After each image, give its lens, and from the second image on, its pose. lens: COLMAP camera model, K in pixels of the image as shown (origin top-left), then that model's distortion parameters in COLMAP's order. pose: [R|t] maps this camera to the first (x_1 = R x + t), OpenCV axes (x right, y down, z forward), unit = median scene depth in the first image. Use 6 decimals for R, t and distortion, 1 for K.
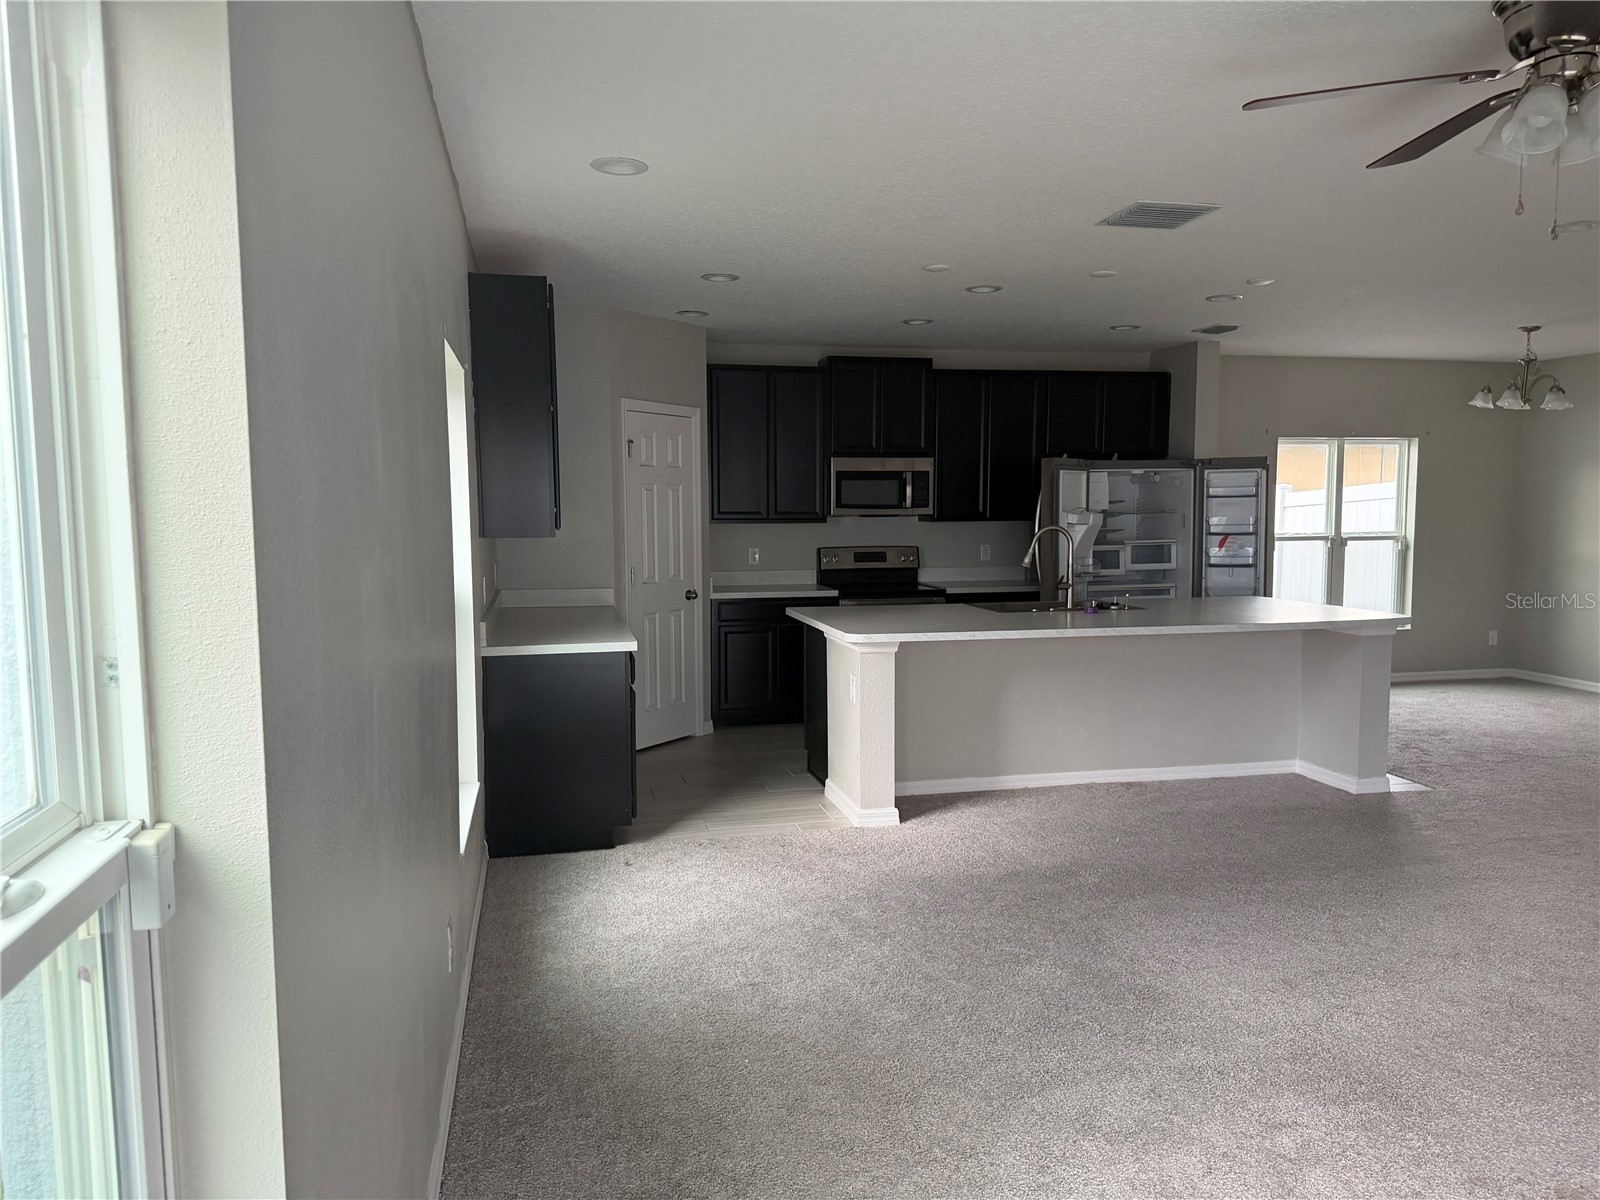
lens RADIAL K [[1166.9, 0, 796.3], [0, 1166.9, 606.0], [0, 0, 1]] dist [0.054050, -0.040310]
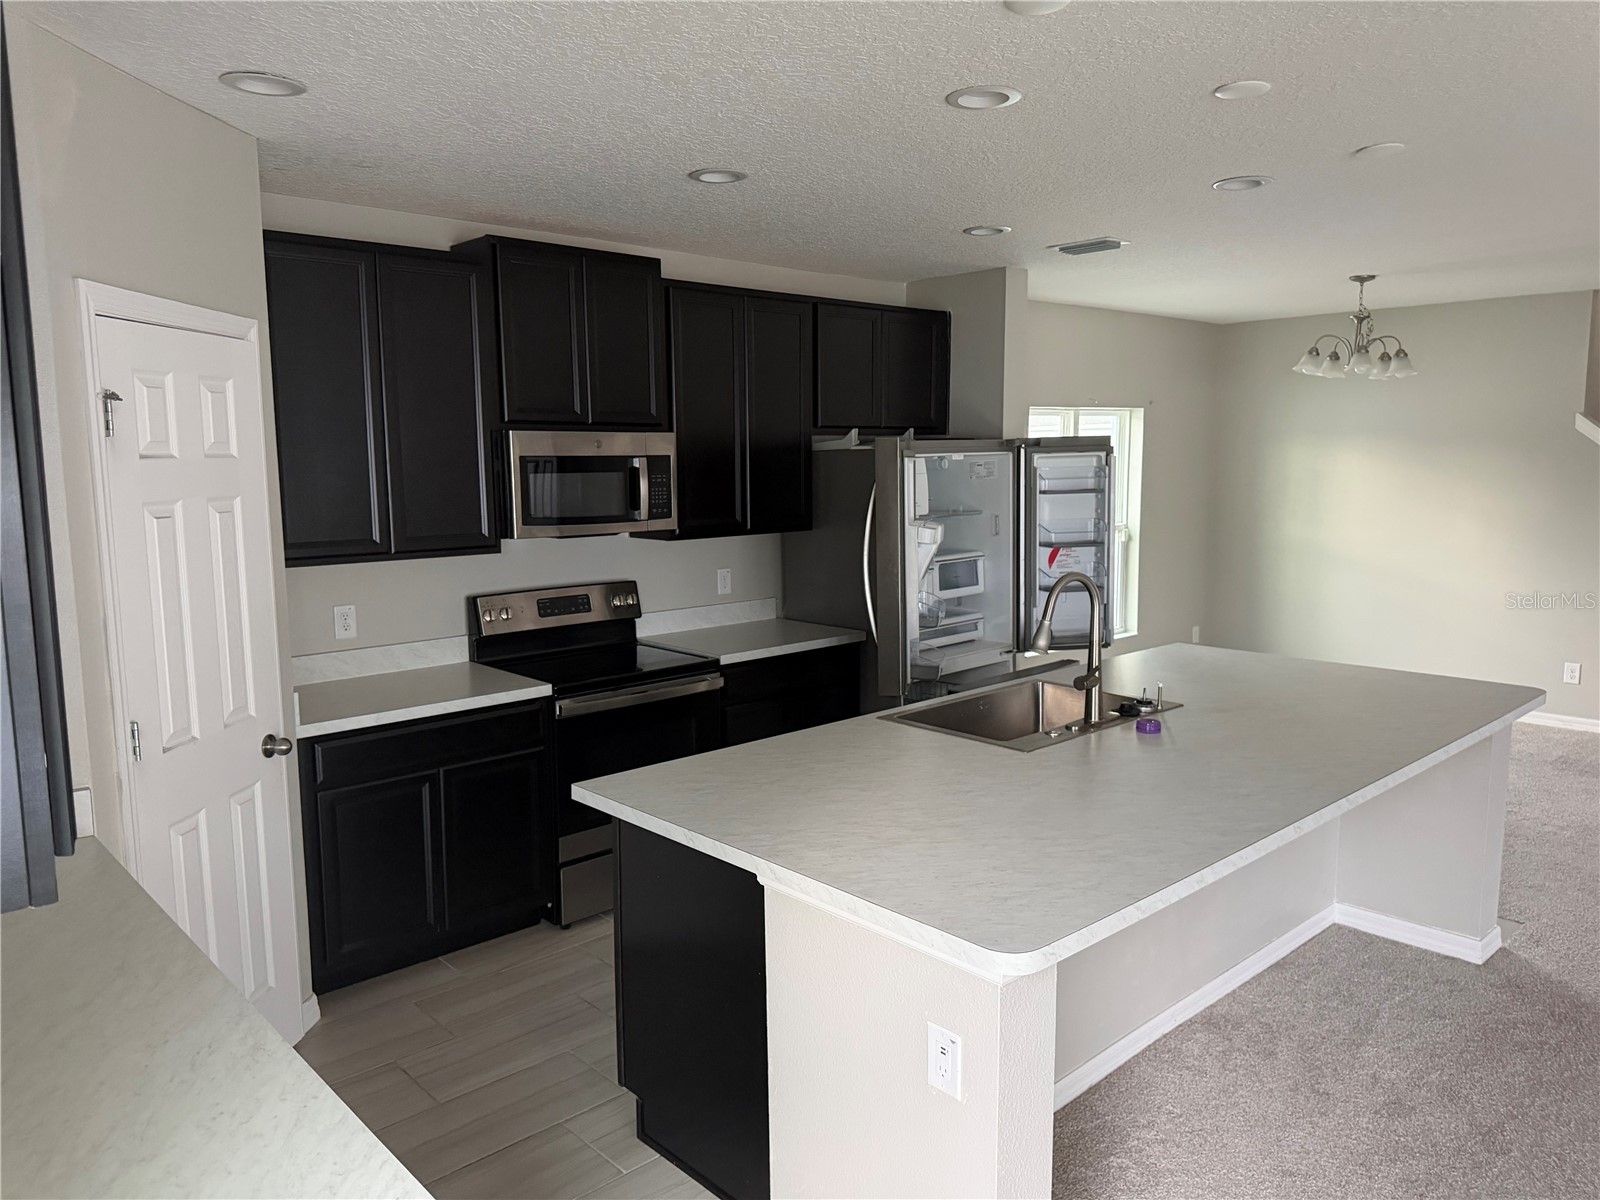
lens RADIAL K [[1129.6, 0, 800.0], [0, 1129.6, 600.0], [0, 0, 1]] dist [-0.008372, -0.005552]
pose [[0.857214, -0.067096, 0.510571, -0.134074], [0.044144, 0.997400, 0.056959, -0.080451], [-0.513066, -0.026287, 0.857947, 0.535500]]
